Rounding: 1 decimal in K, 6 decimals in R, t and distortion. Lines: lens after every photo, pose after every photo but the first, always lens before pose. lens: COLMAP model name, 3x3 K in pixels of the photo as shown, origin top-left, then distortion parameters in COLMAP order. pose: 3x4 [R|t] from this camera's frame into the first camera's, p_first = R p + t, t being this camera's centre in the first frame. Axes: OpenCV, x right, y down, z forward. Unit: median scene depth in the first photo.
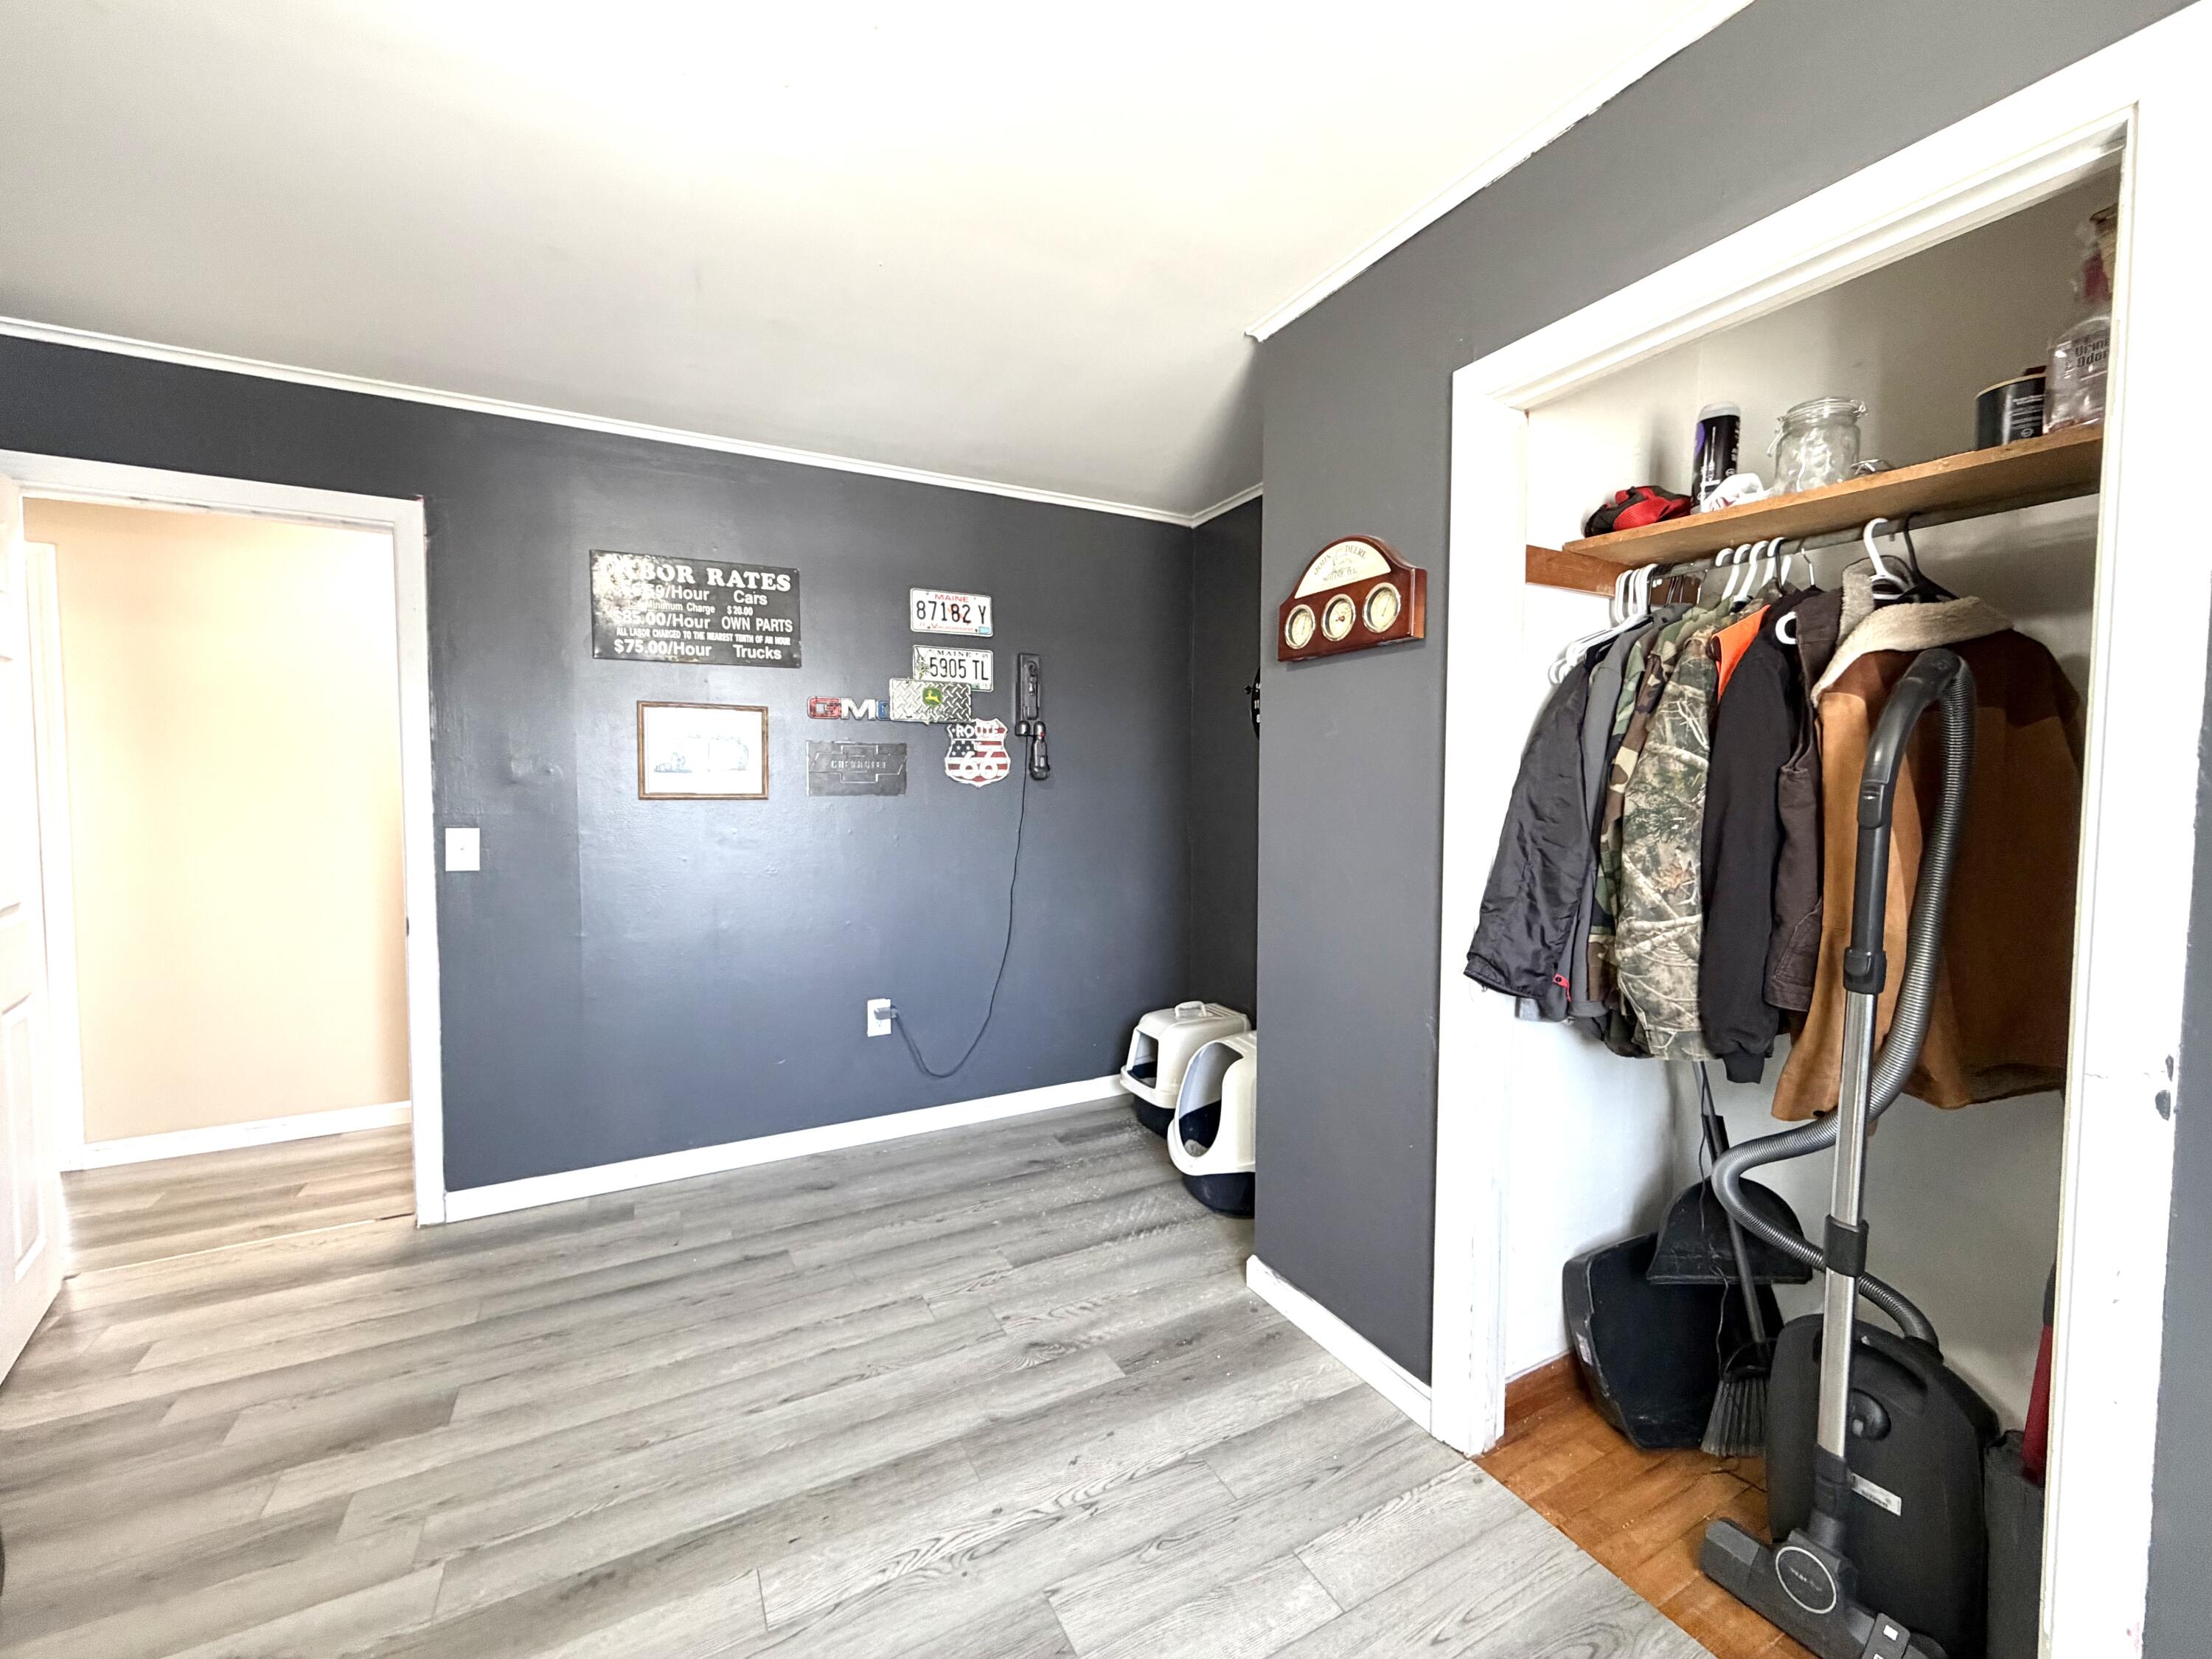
lens RADIAL K [[881.5, 0, 1101.7], [0, 881.5, 830.2], [0, 0, 1]] dist [0.000752, 0.000541]
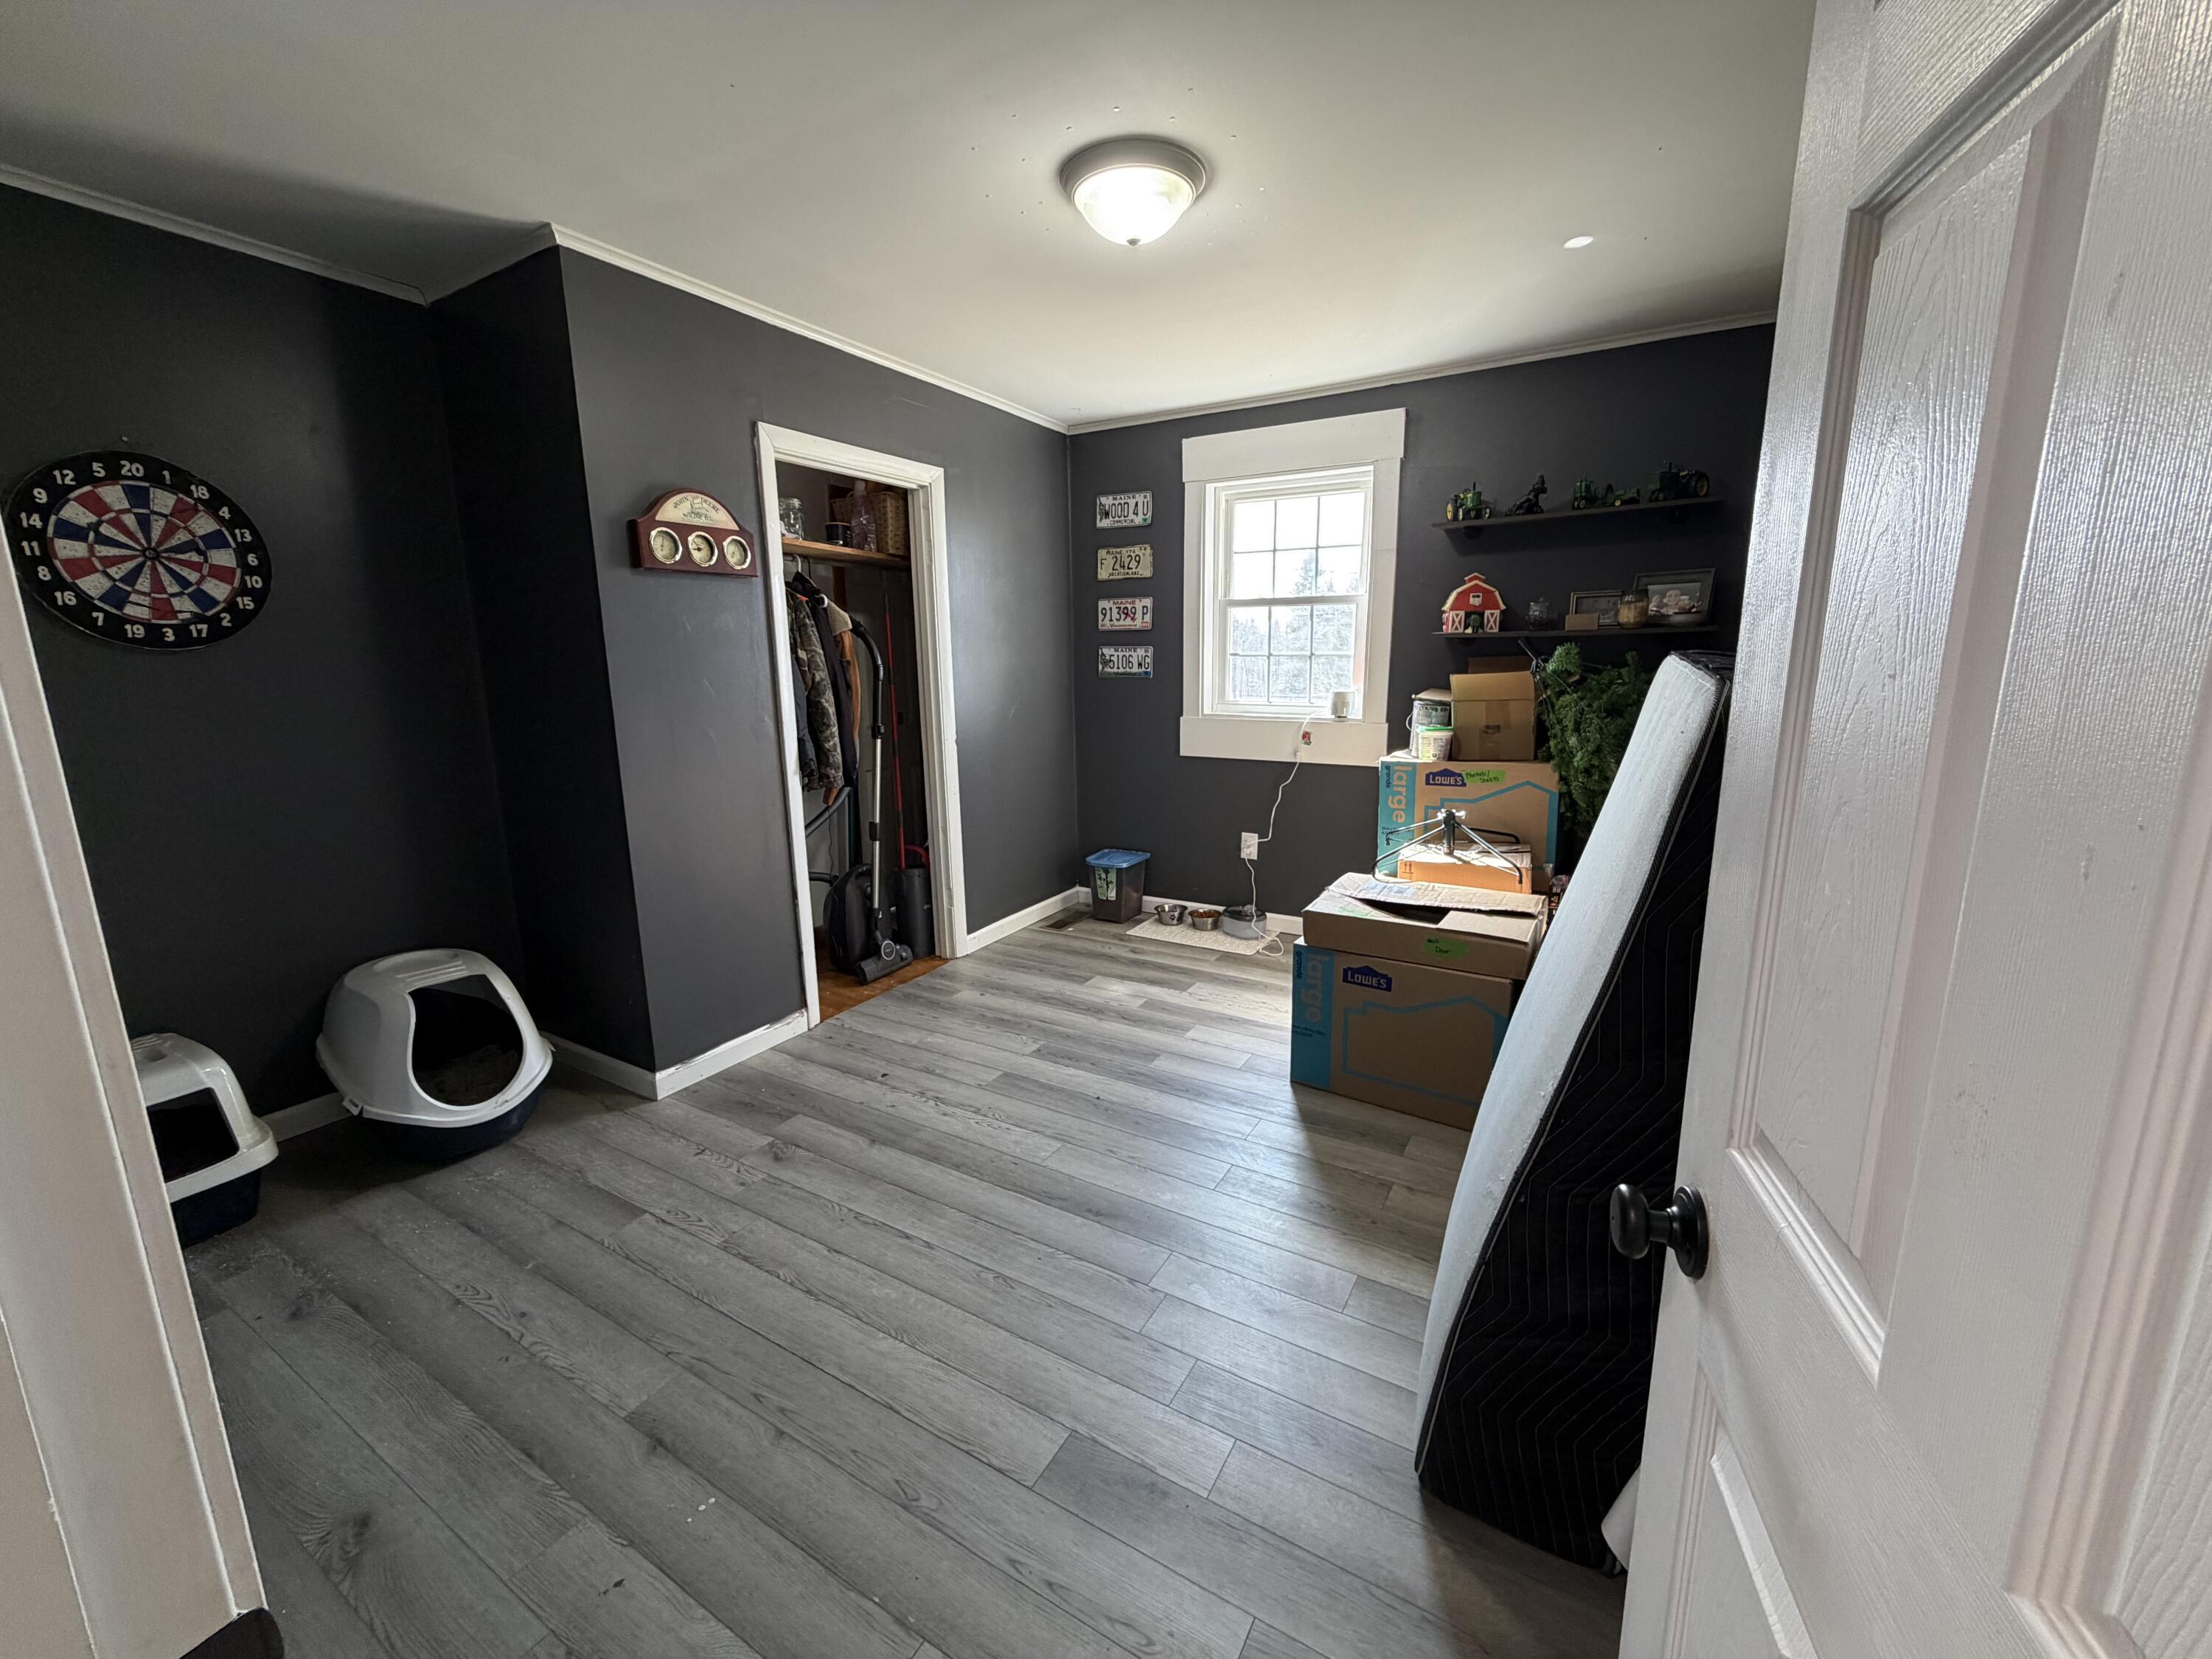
lens RADIAL K [[881.5, 0, 1102.3], [0, 881.5, 829.5], [0, 0, 1]] dist [0.000752, 0.000541]
pose [[-0.526269, -0.157832, 0.835542, -1.256644], [0.057065, 0.973852, 0.219901, -0.076685], [-0.848401, 0.163408, -0.503501, 1.196364]]
